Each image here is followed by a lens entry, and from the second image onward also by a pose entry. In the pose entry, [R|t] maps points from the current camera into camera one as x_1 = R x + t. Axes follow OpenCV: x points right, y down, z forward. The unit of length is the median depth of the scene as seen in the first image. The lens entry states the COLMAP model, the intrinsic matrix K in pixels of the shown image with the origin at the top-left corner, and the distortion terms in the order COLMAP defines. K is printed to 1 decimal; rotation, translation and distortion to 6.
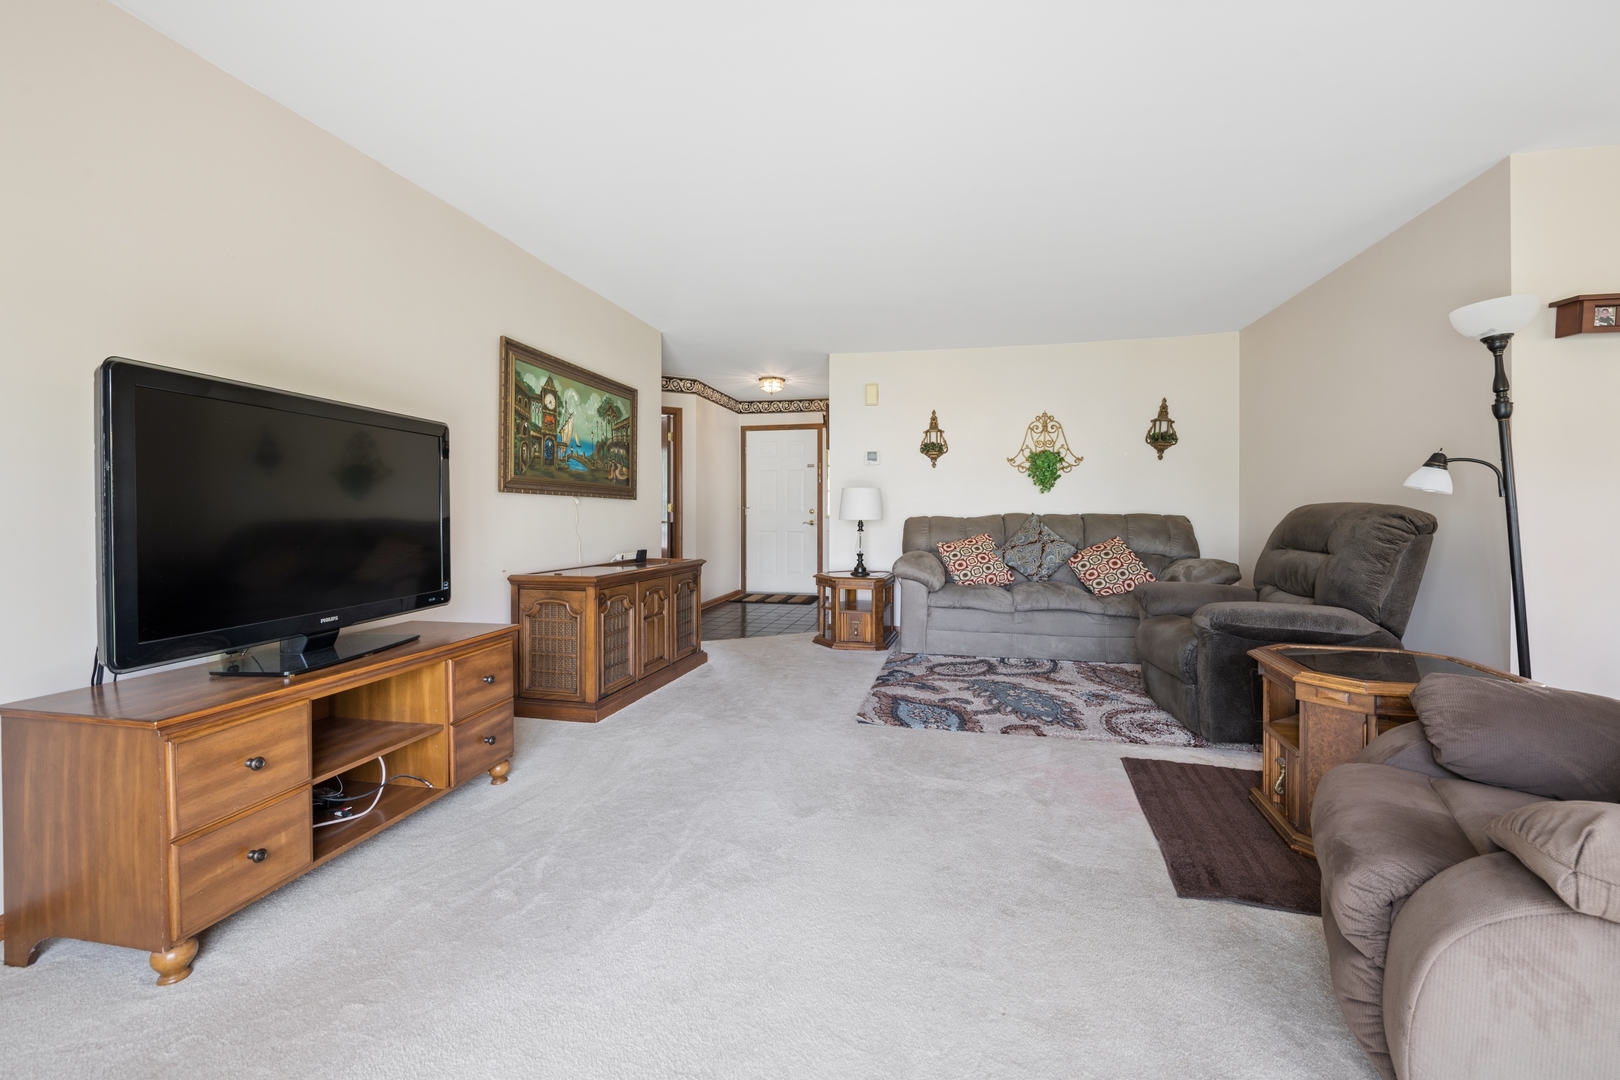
lens RADIAL K [[653.2, 0, 820.2], [0, 653.2, 519.8], [0, 0, 1]] dist [-0.009394, -0.000779]
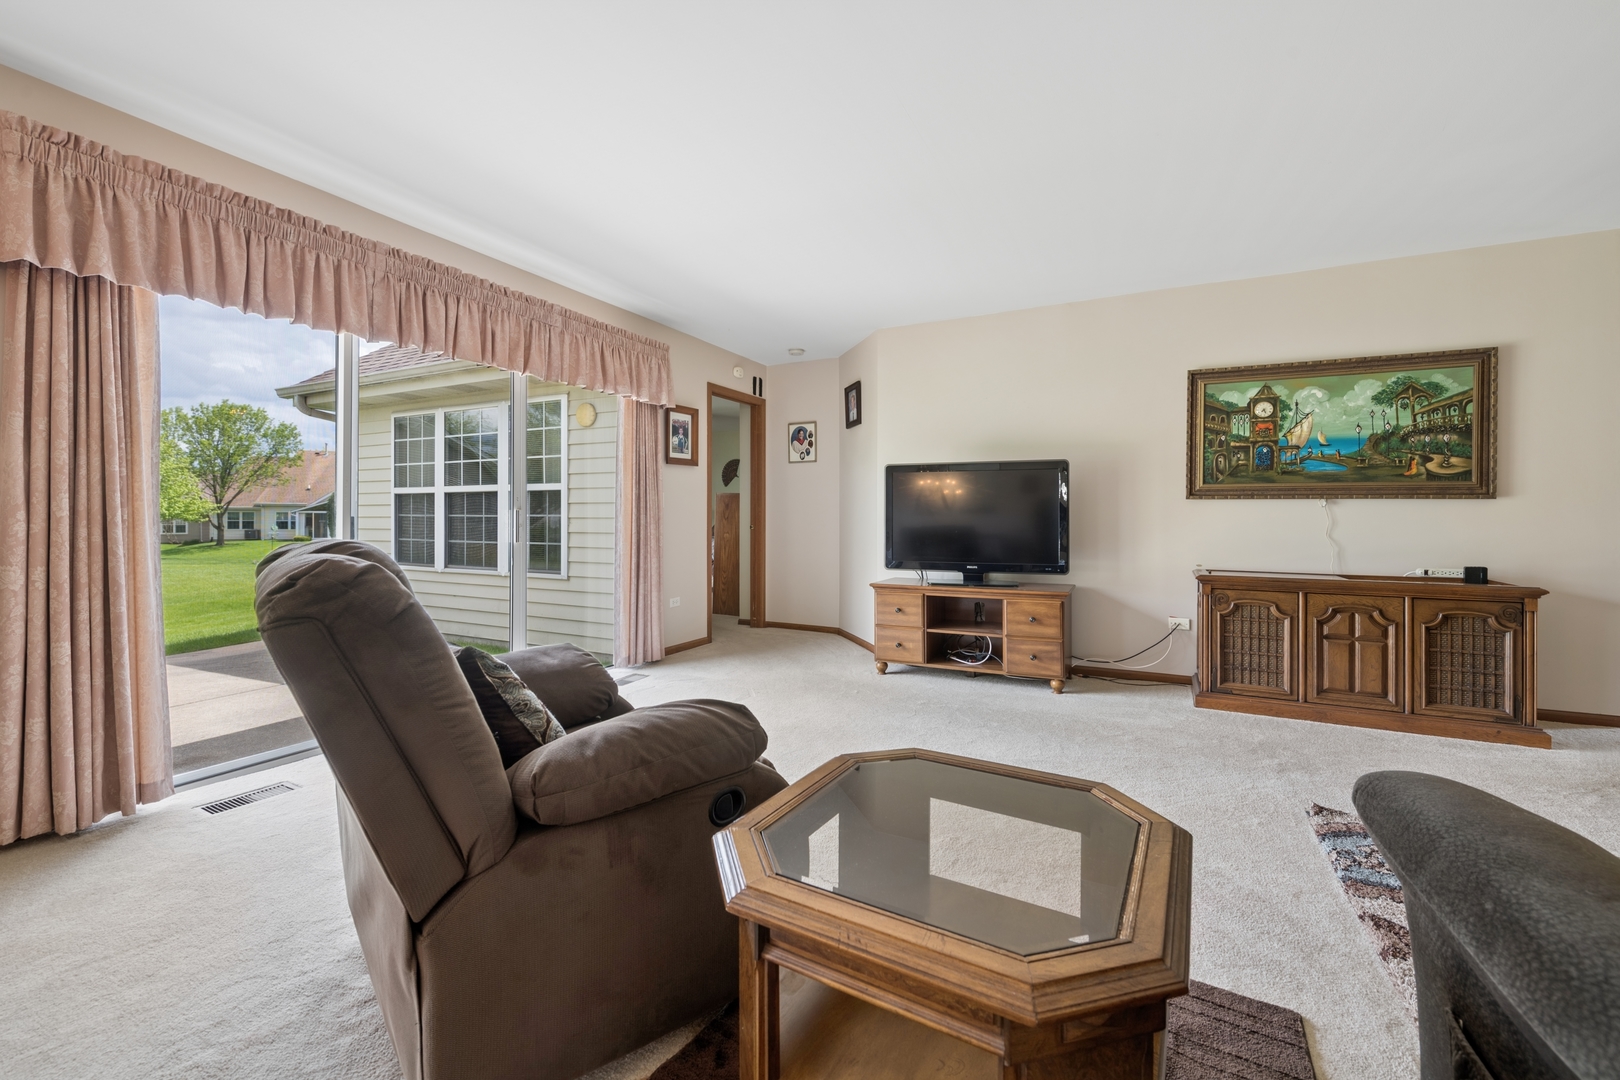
lens RADIAL K [[653.2, 0, 820.2], [0, 653.2, 519.8], [0, 0, 1]] dist [-0.009394, -0.000779]
pose [[-0.256771, 0.004252, -0.966463, 0.765699], [-0.011831, 0.999902, 0.007542, -0.004921], [0.966400, 0.013371, -0.256695, 0.582156]]
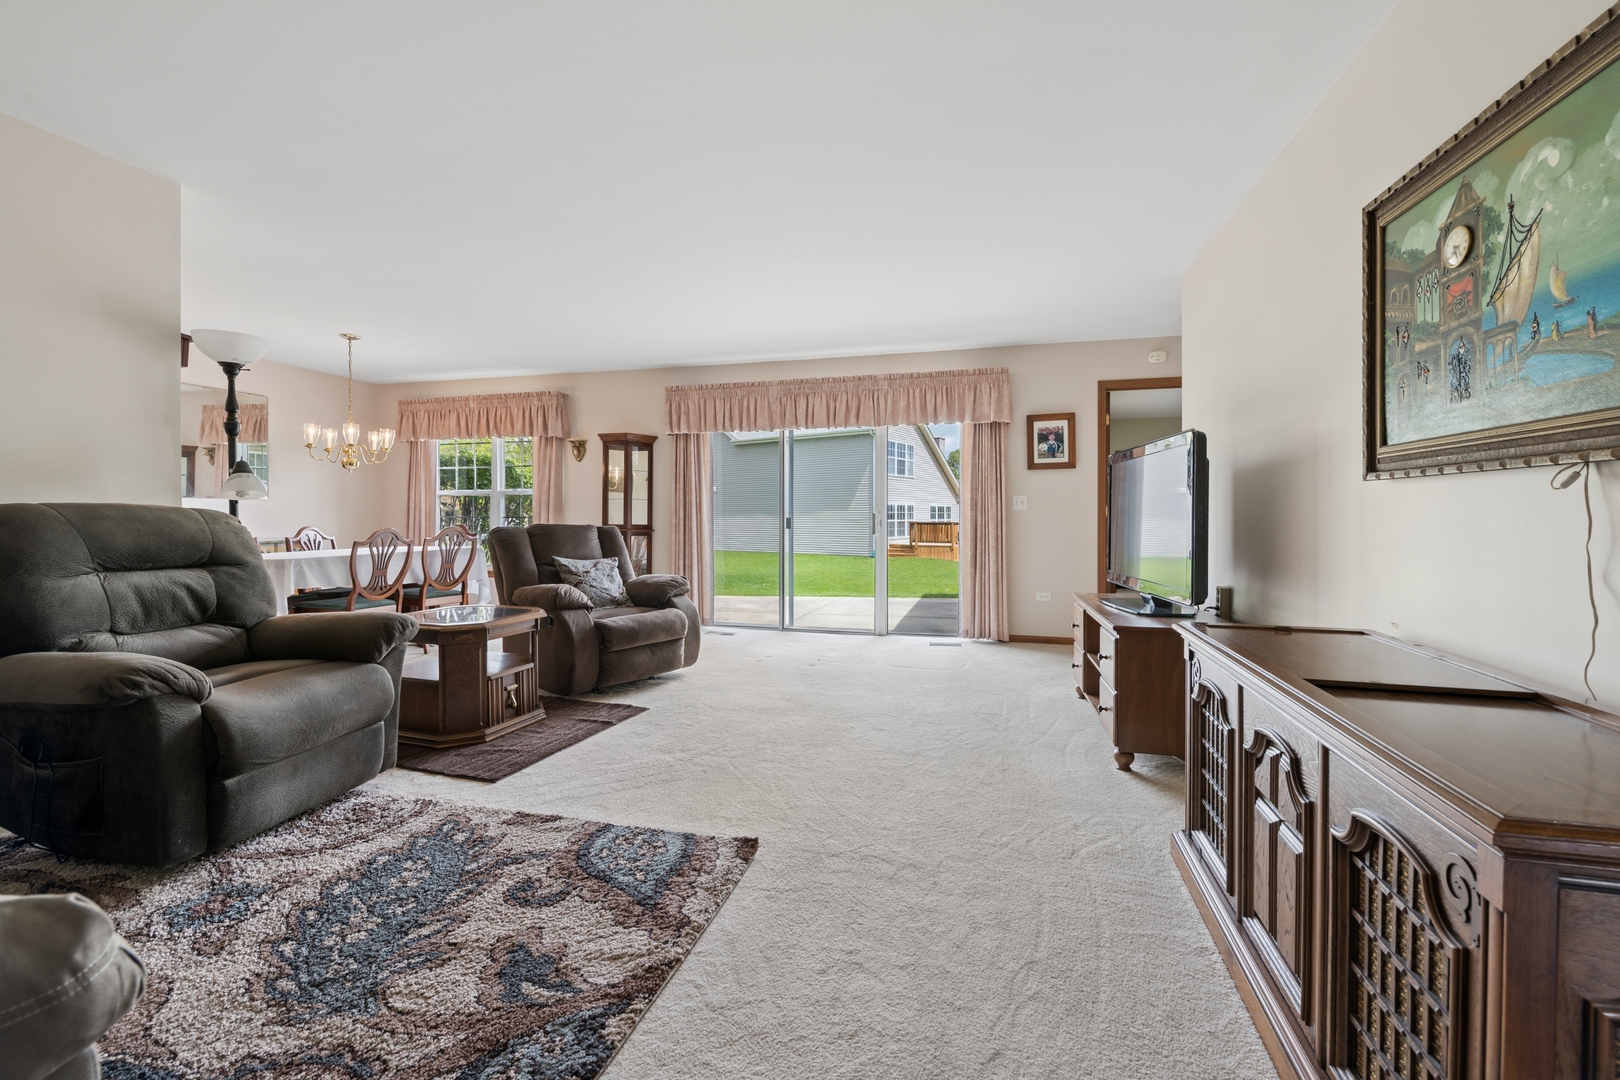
lens RADIAL K [[653.2, 0, 820.2], [0, 653.2, 519.8], [0, 0, 1]] dist [-0.009394, -0.000779]
pose [[-0.998768, -0.000782, 0.049621, -0.032718], [-0.000016, 0.999881, 0.015446, -0.015154], [-0.049627, 0.015426, -0.998649, 1.423771]]
